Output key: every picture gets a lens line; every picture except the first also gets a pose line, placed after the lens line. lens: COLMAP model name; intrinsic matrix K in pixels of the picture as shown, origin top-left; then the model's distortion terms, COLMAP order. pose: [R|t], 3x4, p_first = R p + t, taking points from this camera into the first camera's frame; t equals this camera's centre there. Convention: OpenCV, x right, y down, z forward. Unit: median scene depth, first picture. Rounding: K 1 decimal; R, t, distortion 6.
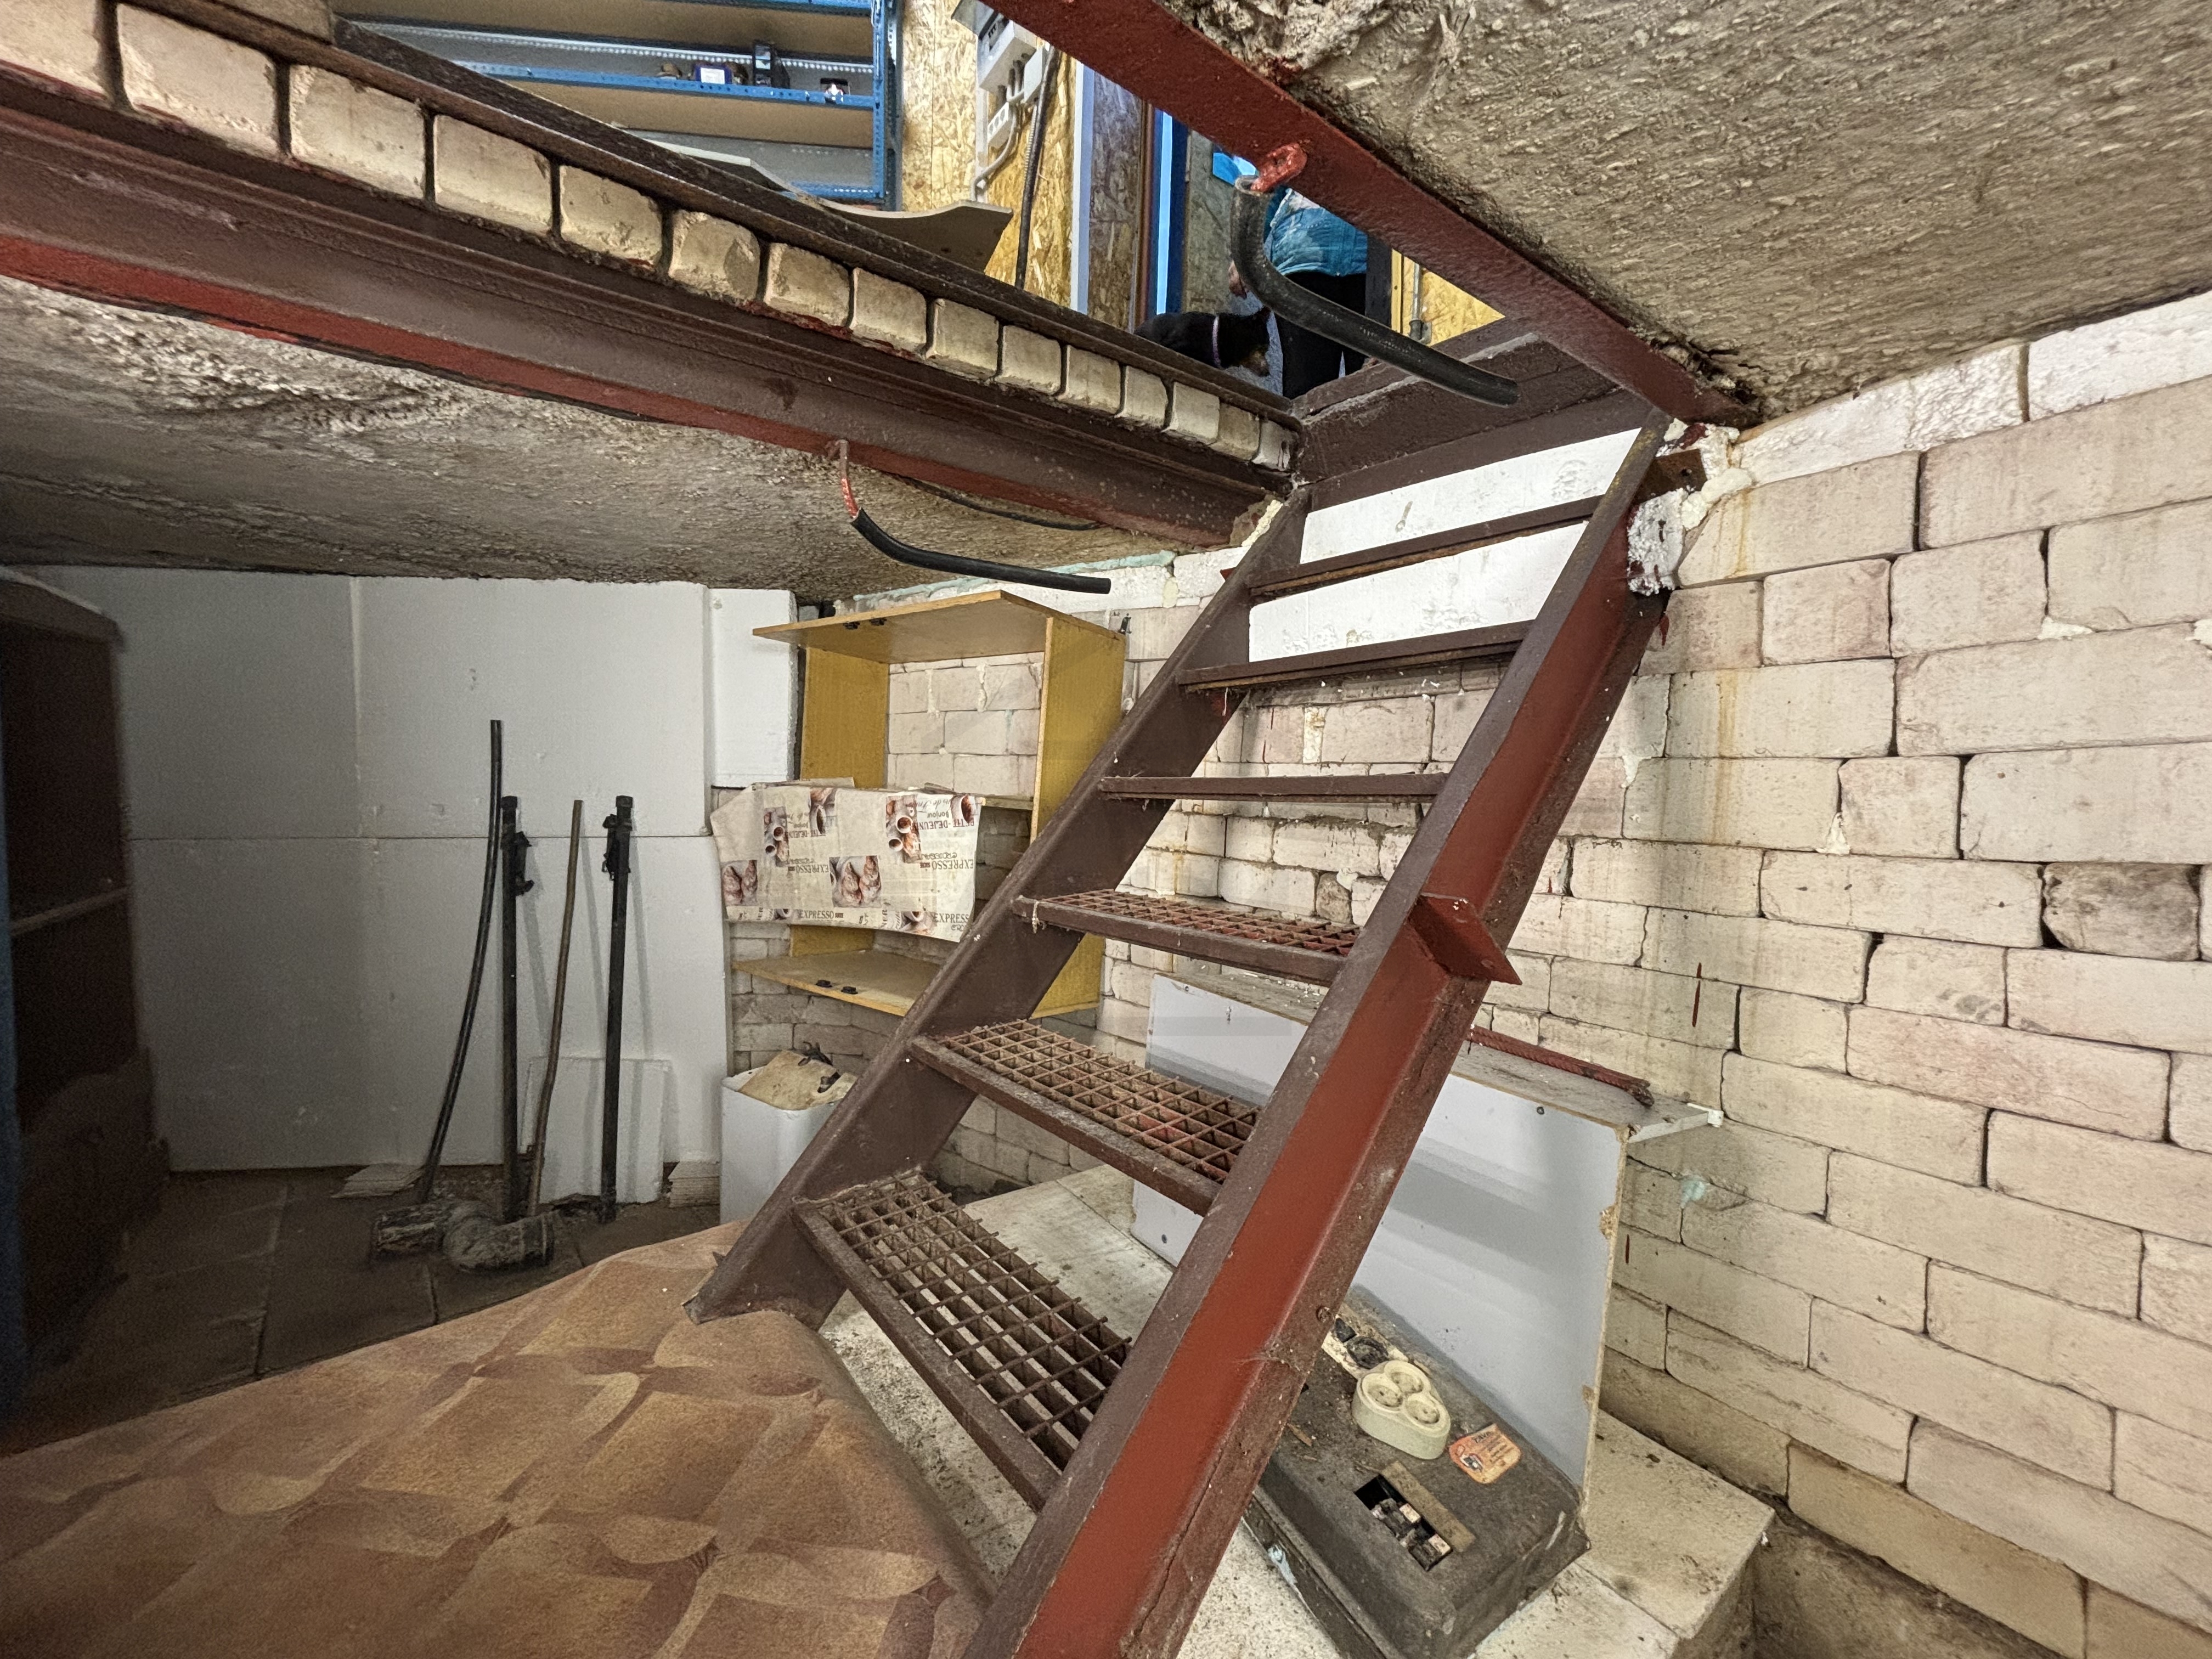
lens RADIAL K [[893.1, 0, 1105.6], [0, 893.1, 827.6], [0, 0, 1]] dist [-0.001966, 0.003343]
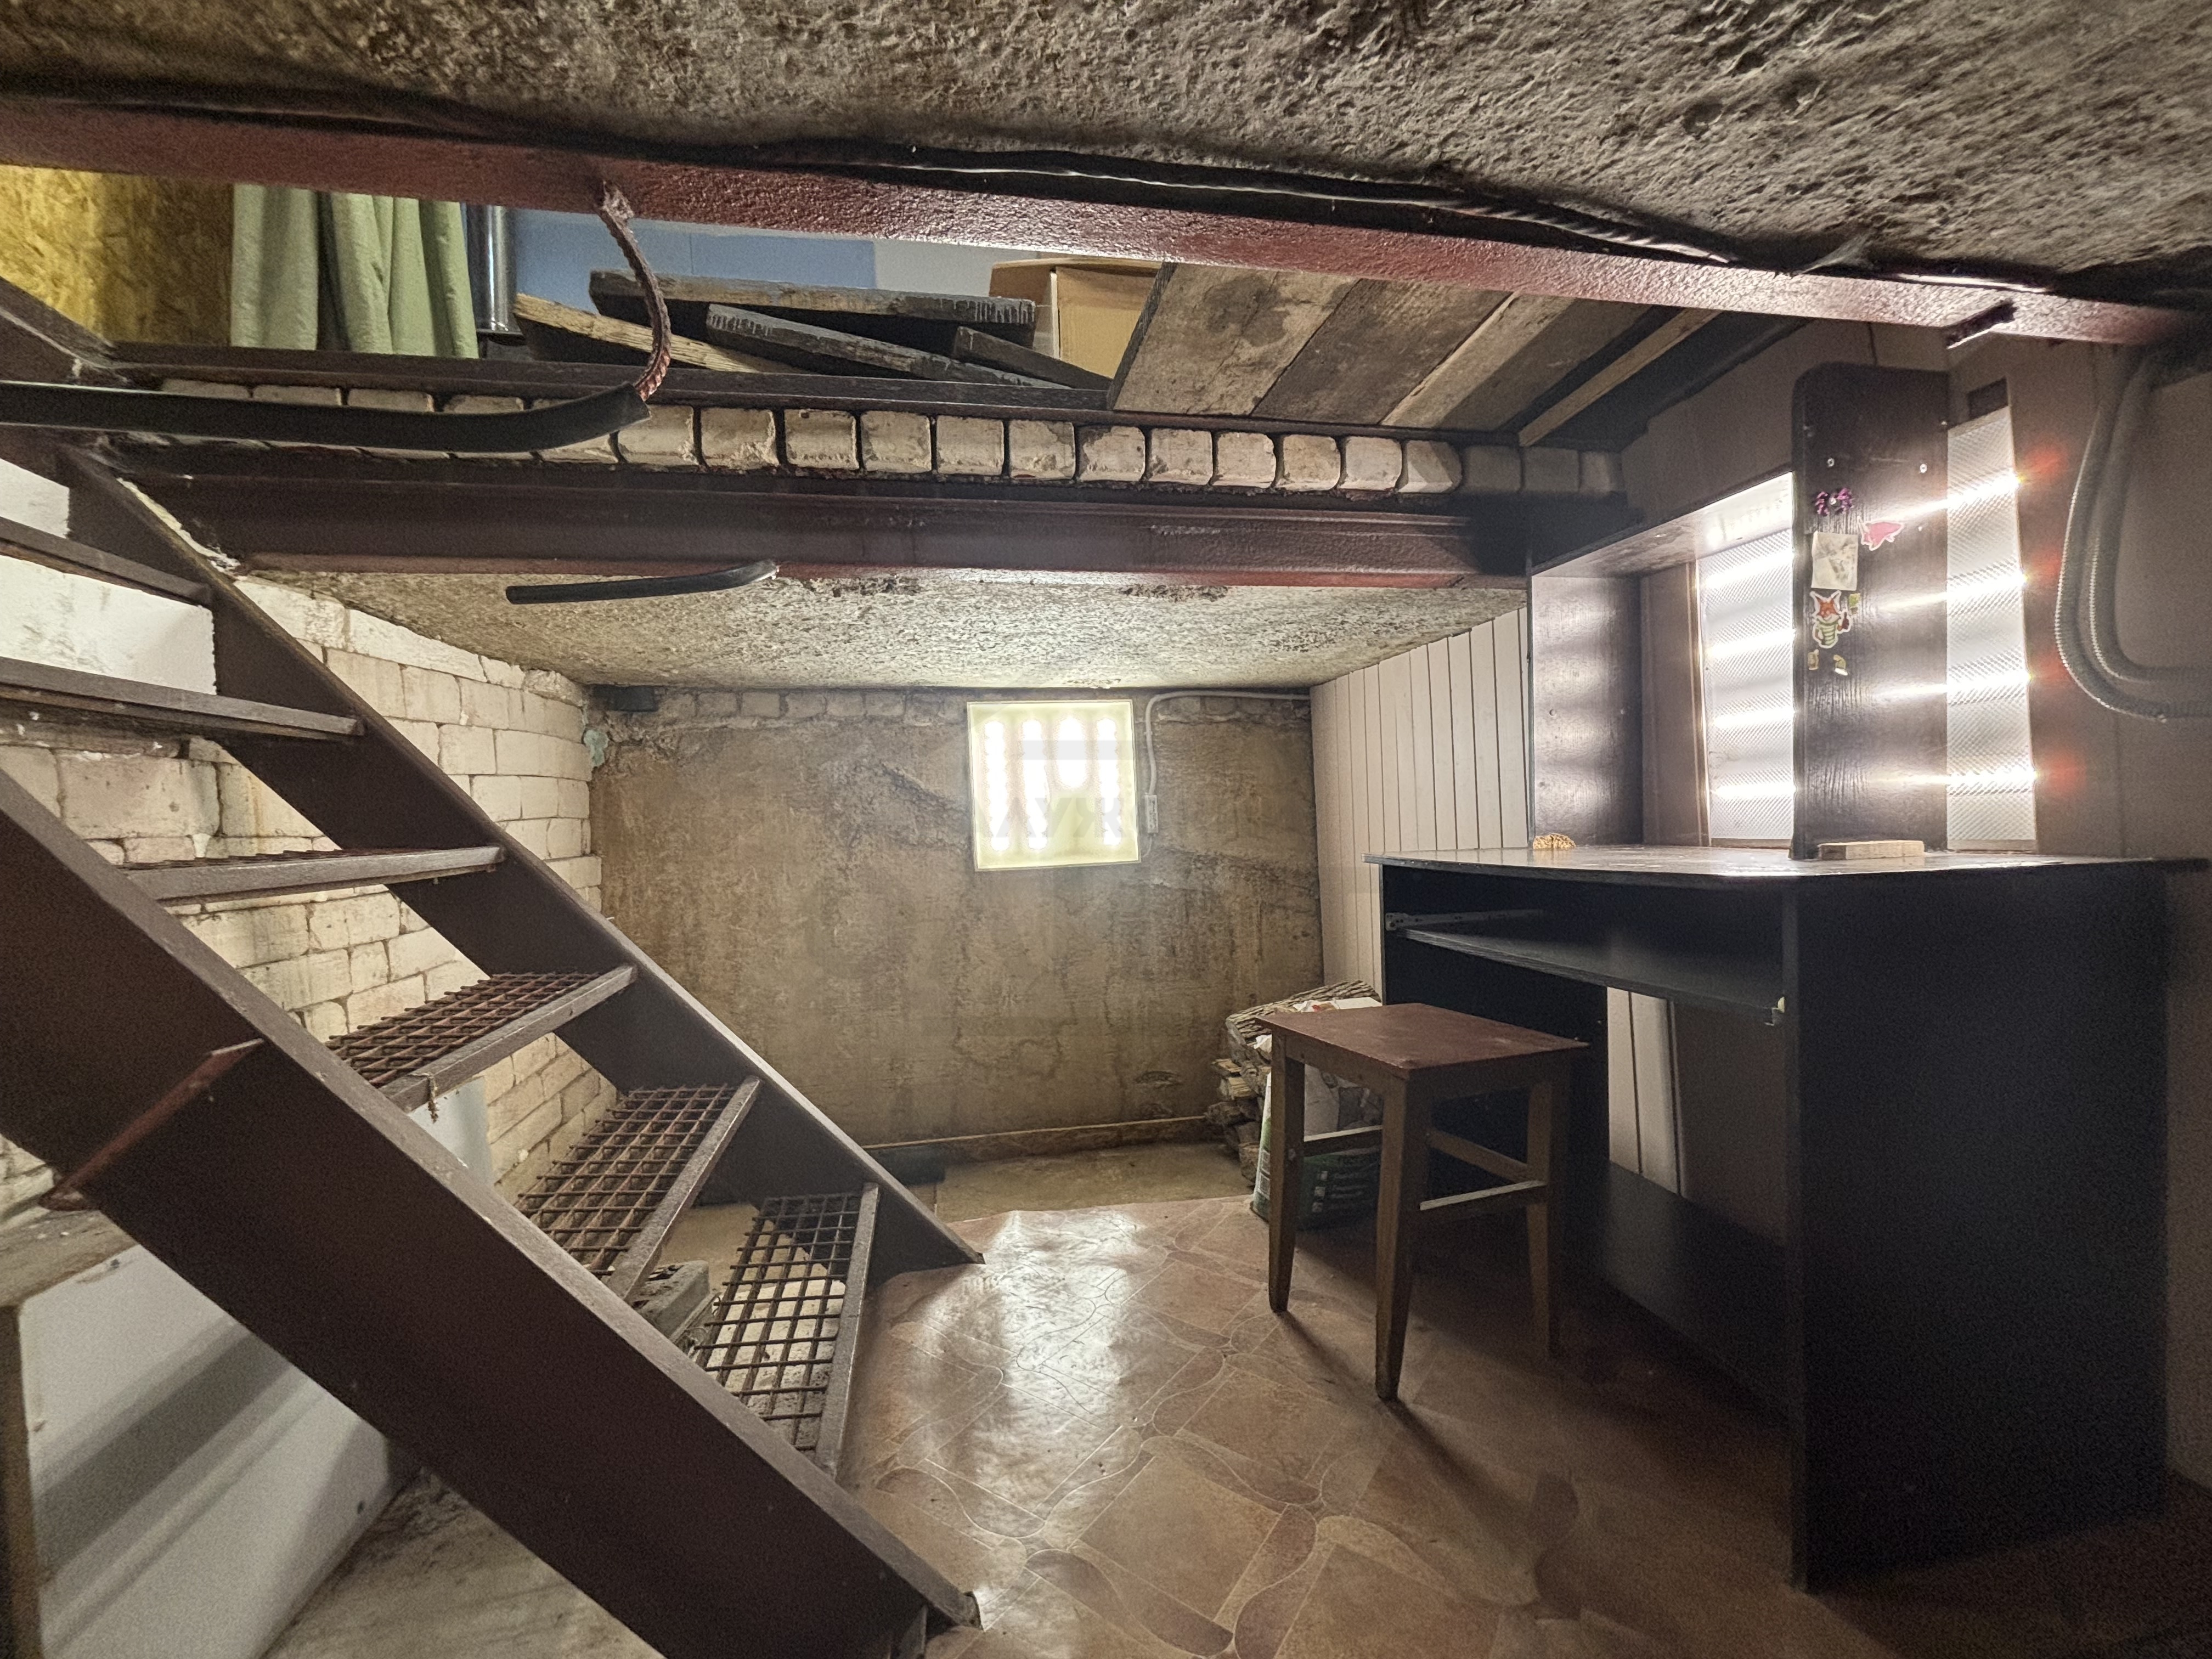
lens RADIAL K [[890.6, 0, 1096.5], [0, 890.6, 835.9], [0, 0, 1]] dist [0.018832, -0.012019]
pose [[-0.899745, 0.005428, 0.436383, -1.006452], [0.038060, 0.997089, 0.066070, -0.130215], [-0.434754, 0.076056, -0.897332, 1.804714]]
